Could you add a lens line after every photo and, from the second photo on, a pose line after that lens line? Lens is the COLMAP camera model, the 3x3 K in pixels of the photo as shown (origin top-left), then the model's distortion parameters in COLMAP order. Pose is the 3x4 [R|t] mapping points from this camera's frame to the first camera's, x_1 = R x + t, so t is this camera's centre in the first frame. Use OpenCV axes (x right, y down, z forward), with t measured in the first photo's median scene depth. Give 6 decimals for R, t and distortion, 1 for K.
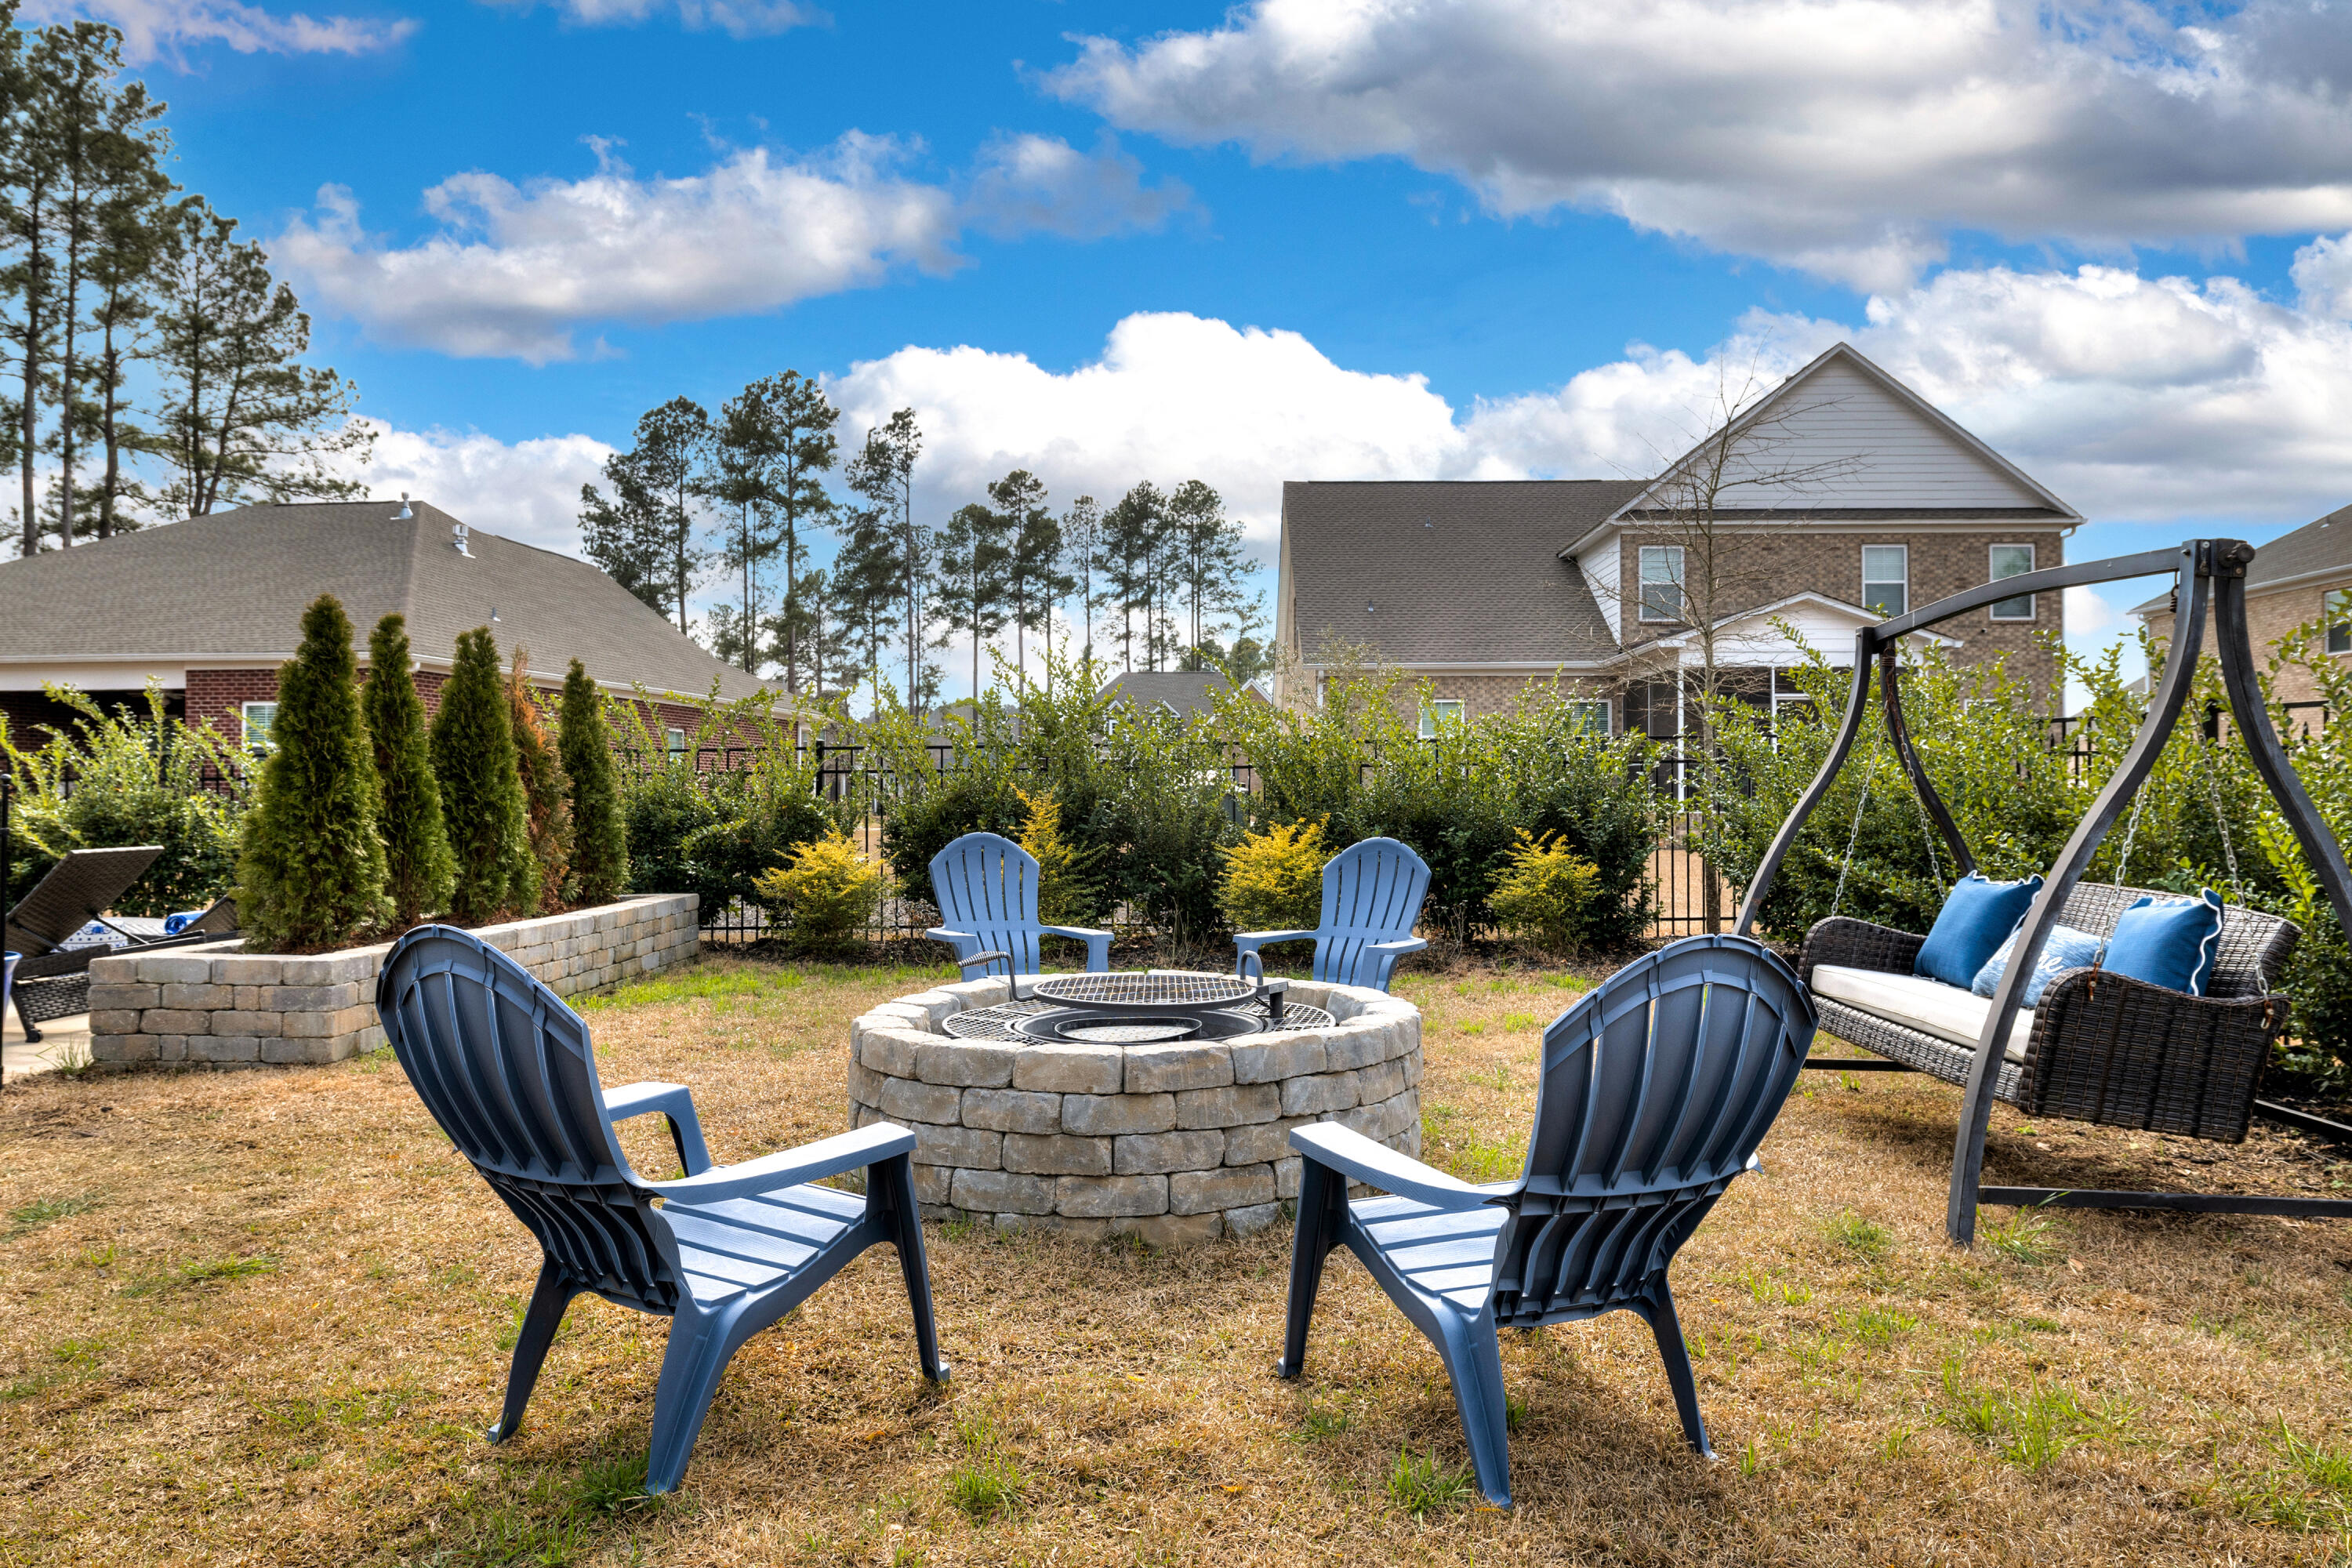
lens RADIAL K [[1498.0, 0, 1172.8], [0, 1498.0, 799.4], [0, 0, 1]] dist [0.057426, 0.000645]
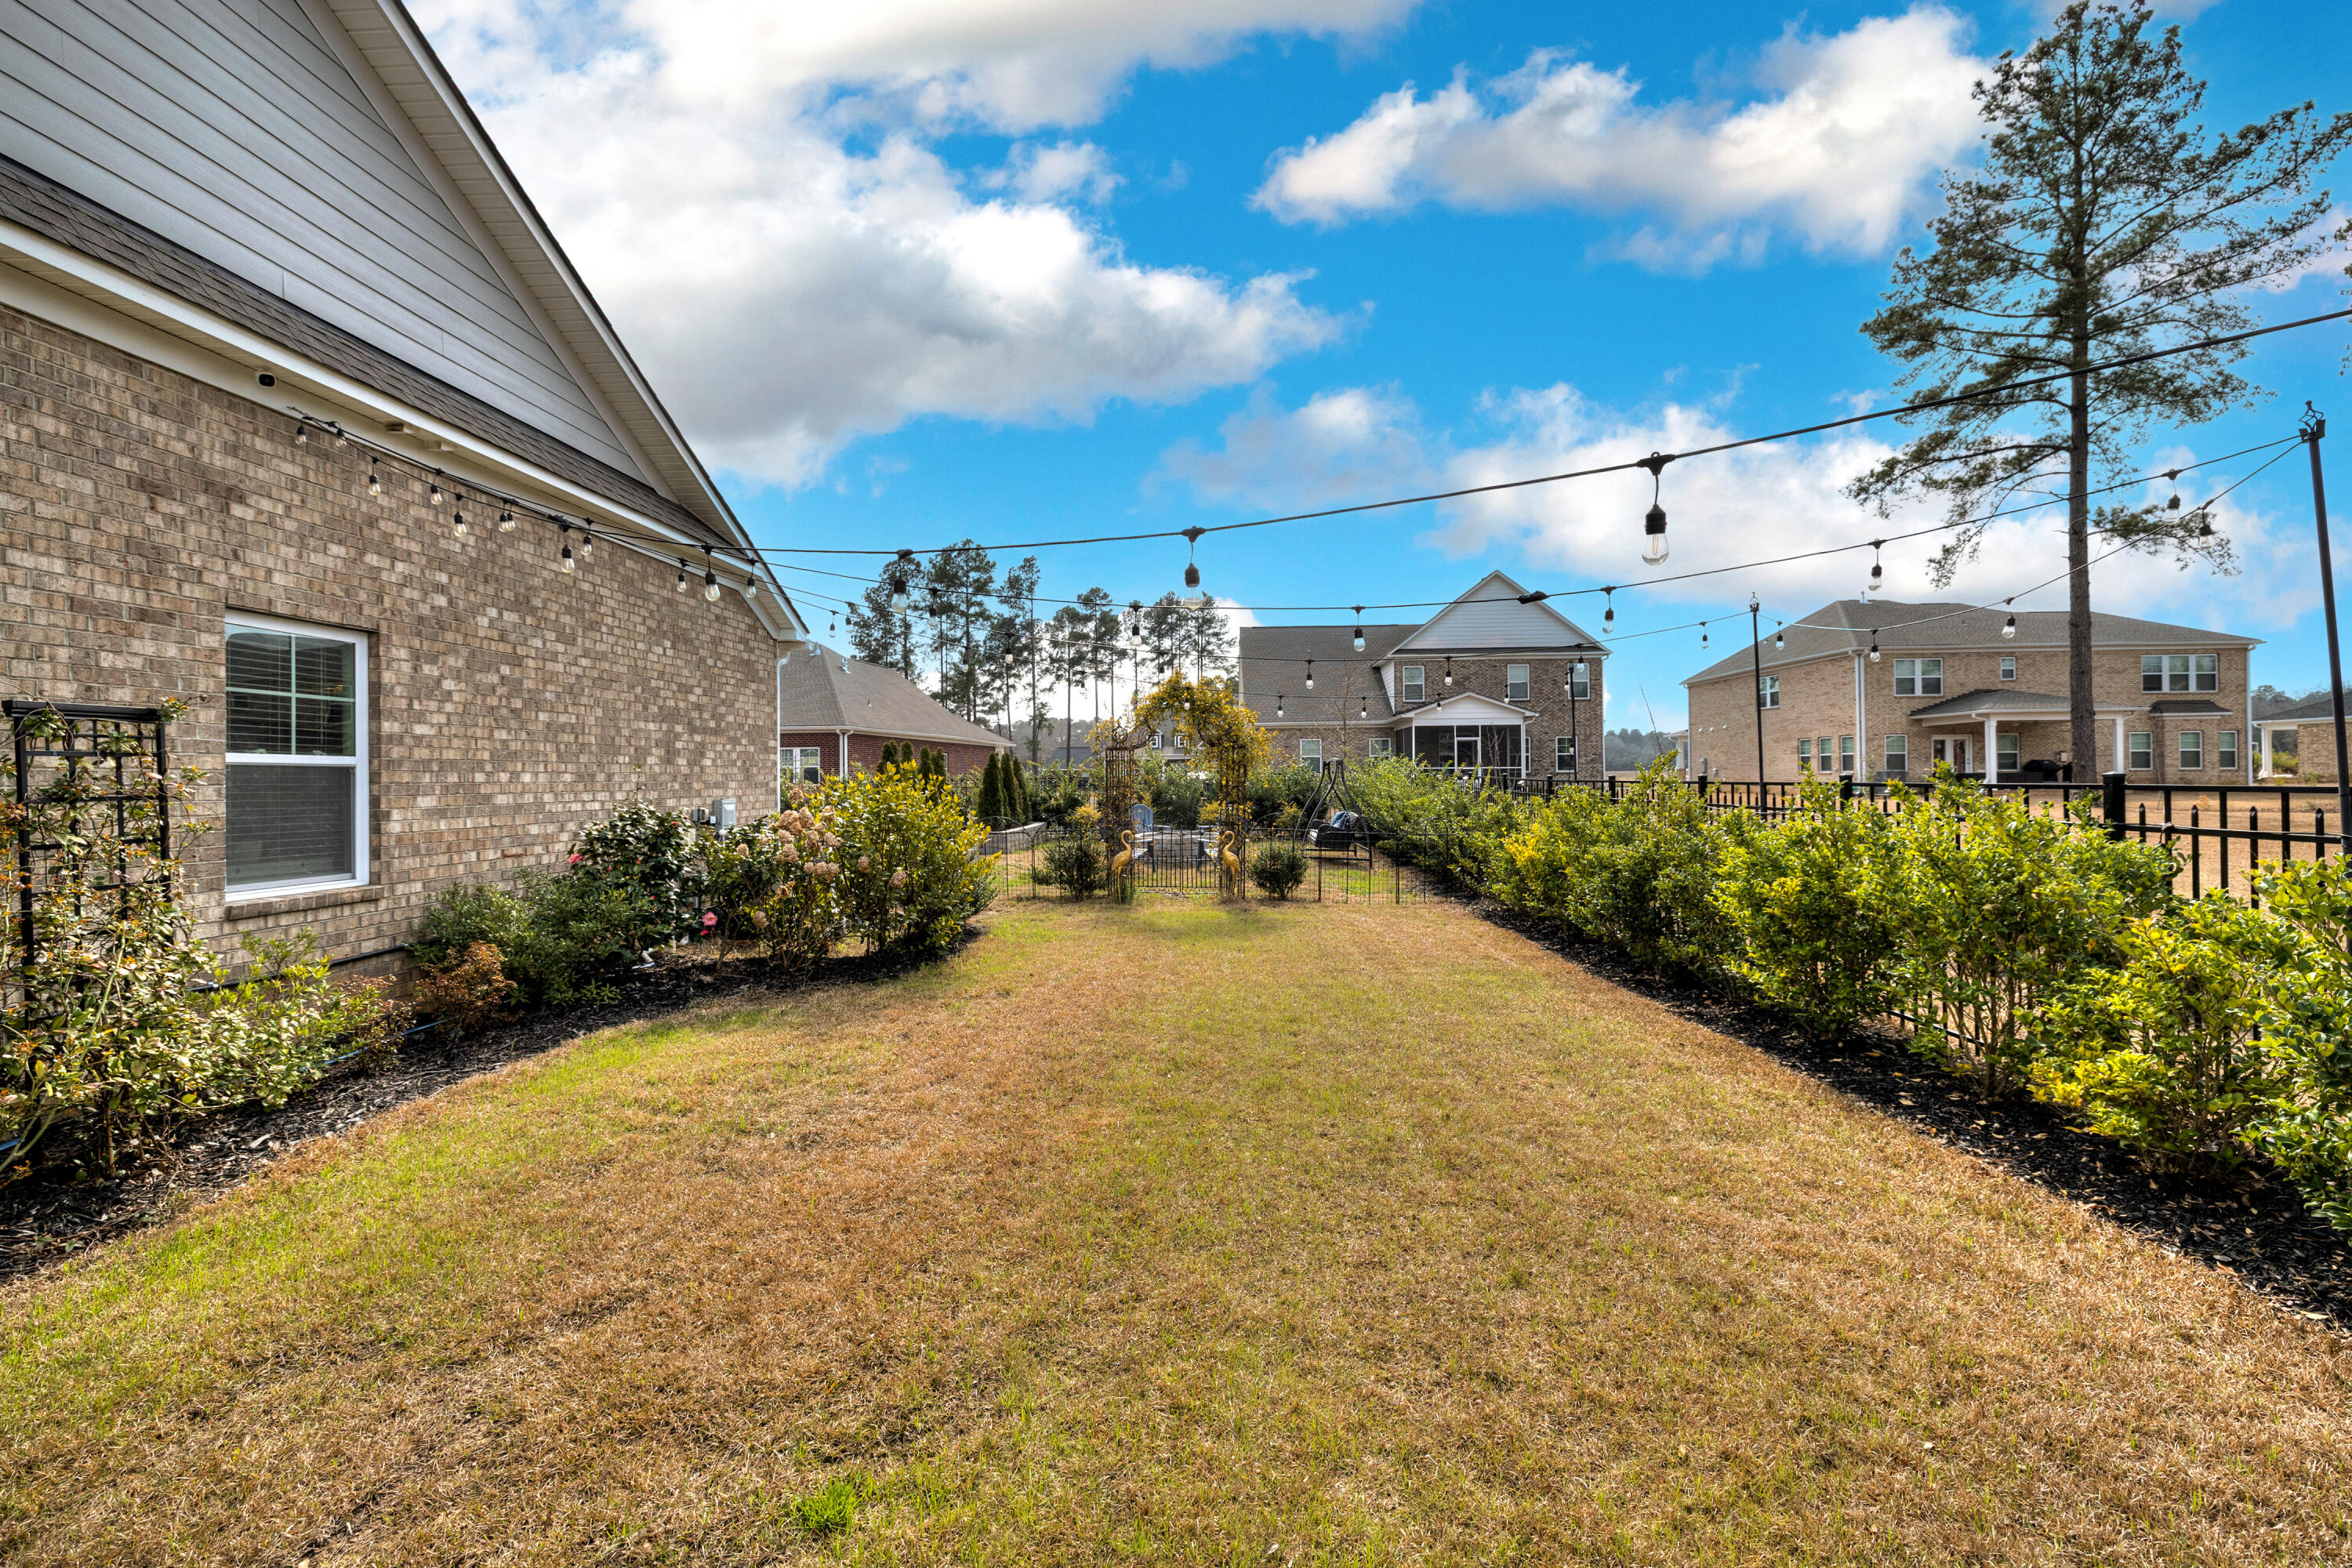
lens RADIAL K [[990.6, 0, 1182.3], [0, 990.6, 771.6], [0, 0, 1]] dist [-0.000301, 0.000000]
pose [[0.999949, -0.007677, -0.006494, 0.001269], [0.007628, 0.999943, -0.007509, -0.002819], [0.006551, 0.007460, 0.999951, -0.109568]]
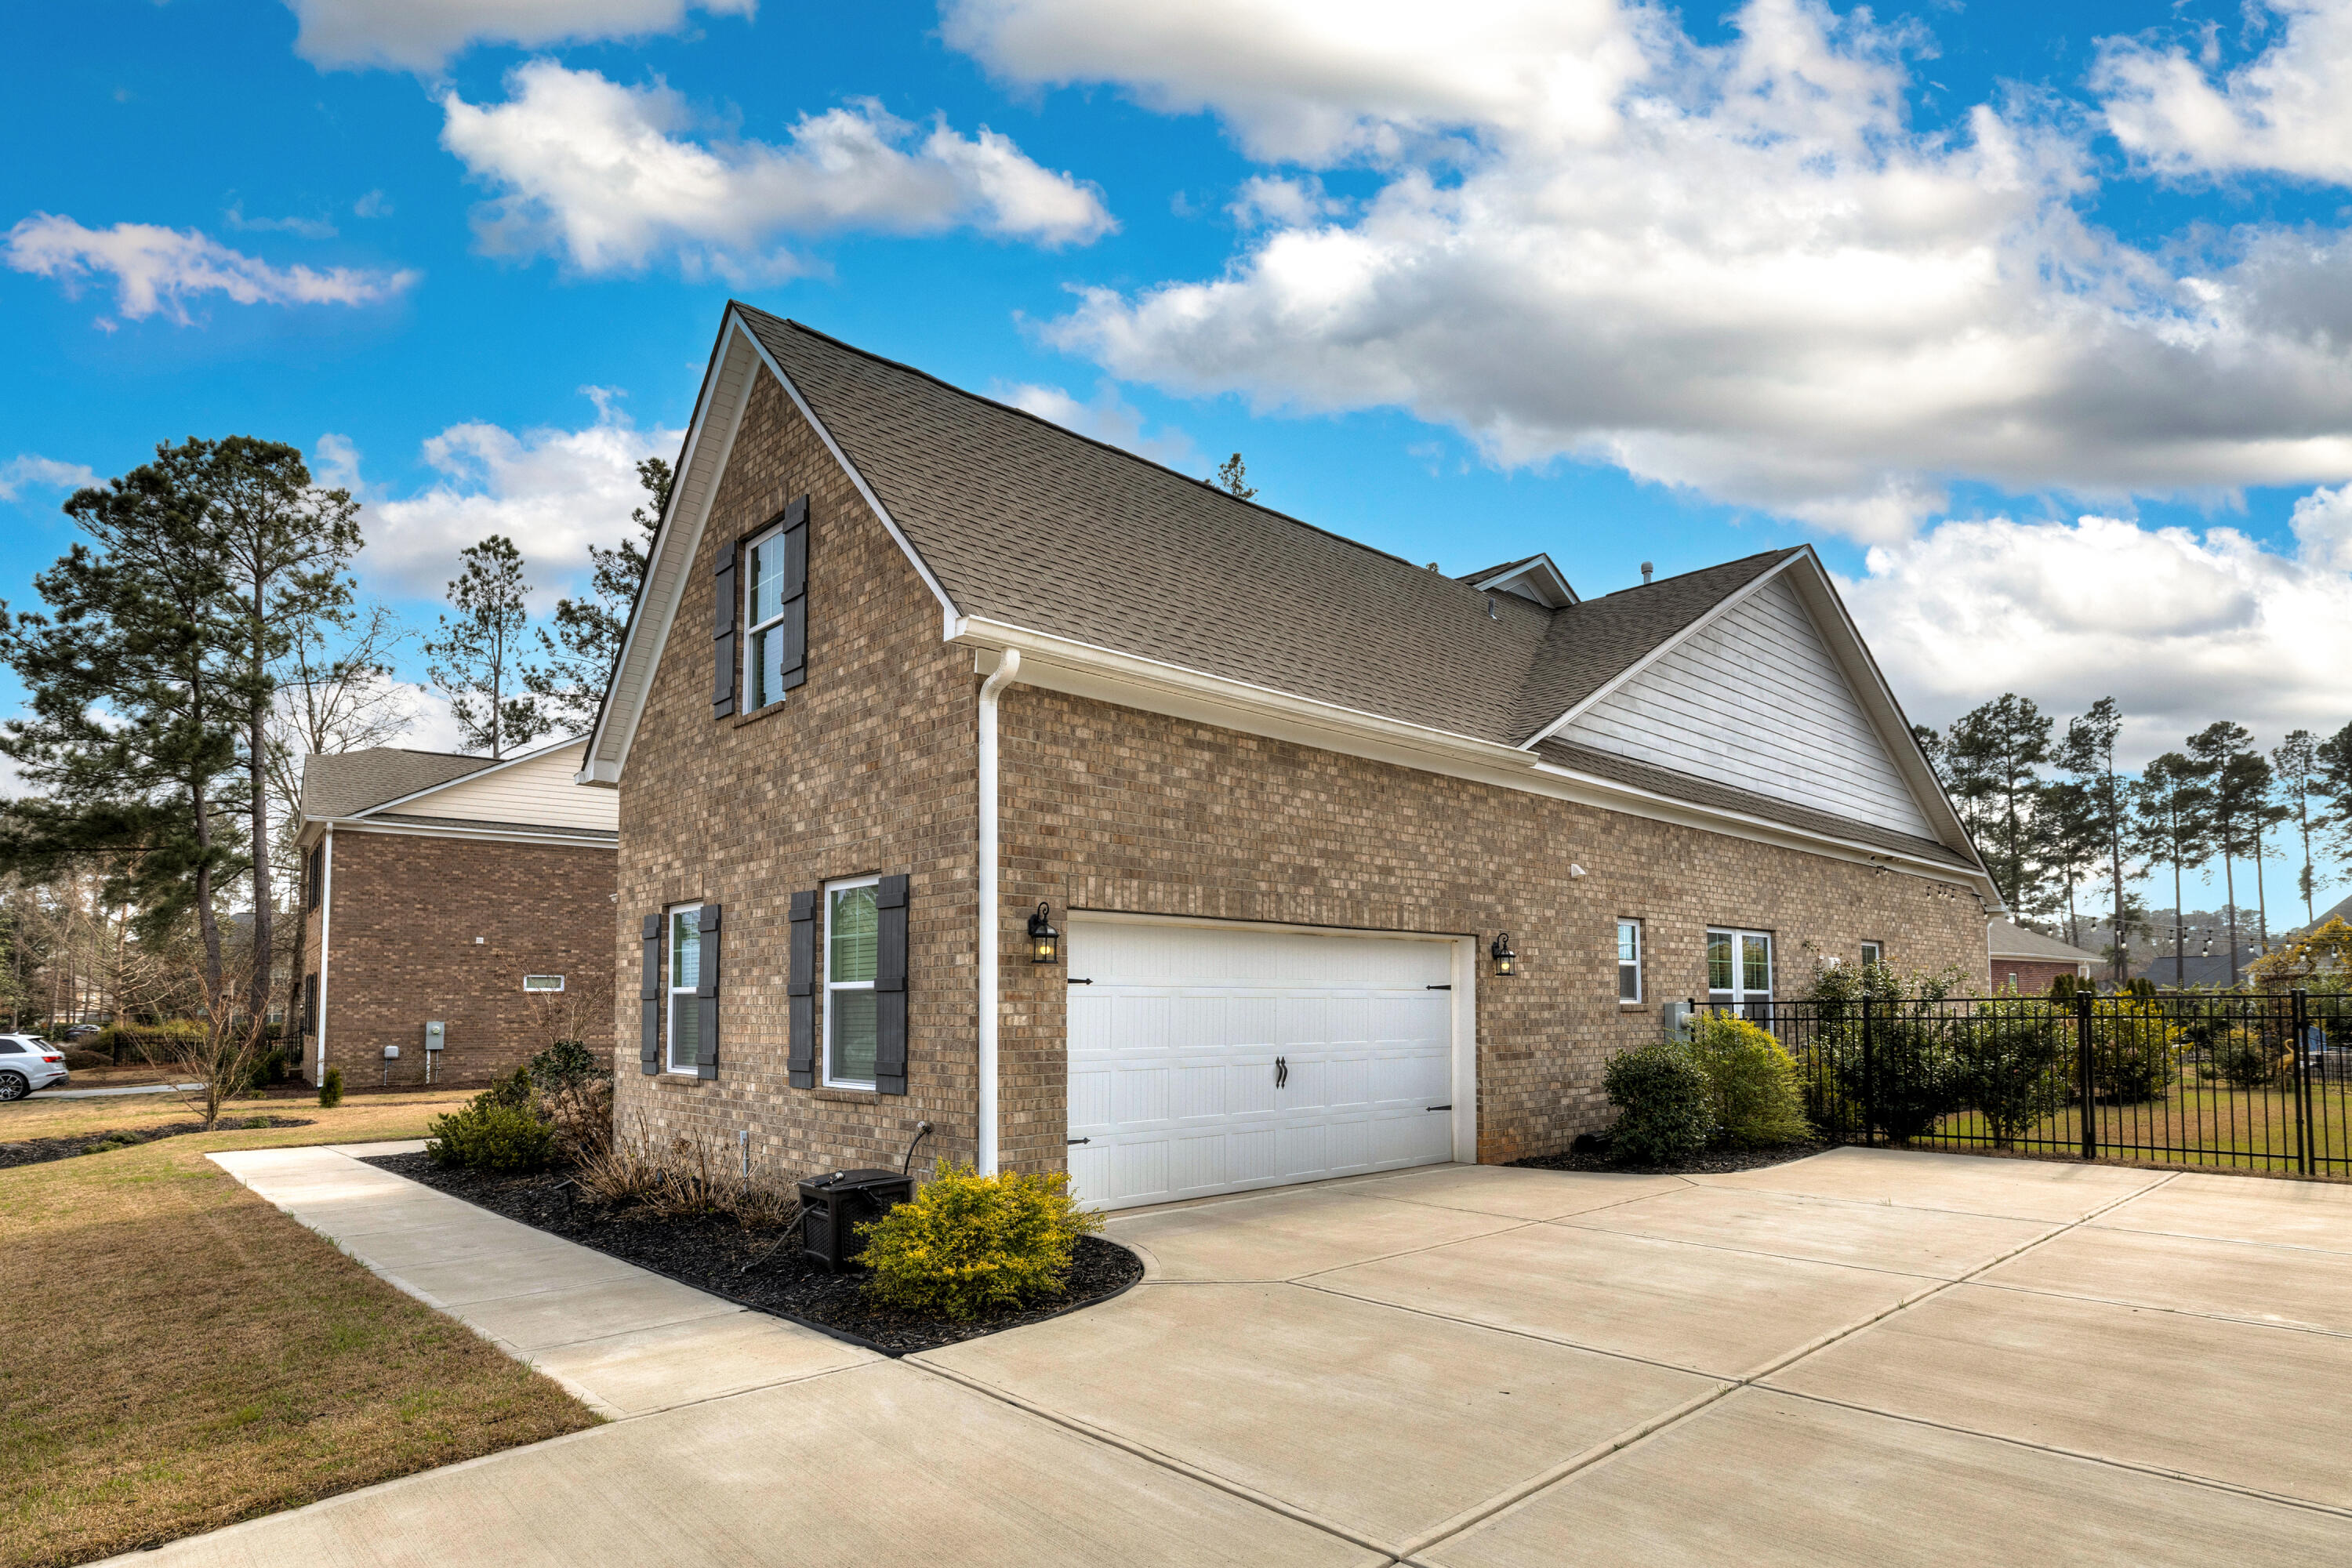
lens RADIAL K [[1265.9, 0, 1197.2], [0, 1265.9, 944.6], [0, 0, 1]] dist [0.004946, 0.000639]
pose [[0.714225, -0.043880, -0.698539, 0.010680], [0.008550, 0.998505, -0.053981, -0.002232], [0.699864, 0.032582, 0.713533, -0.237149]]
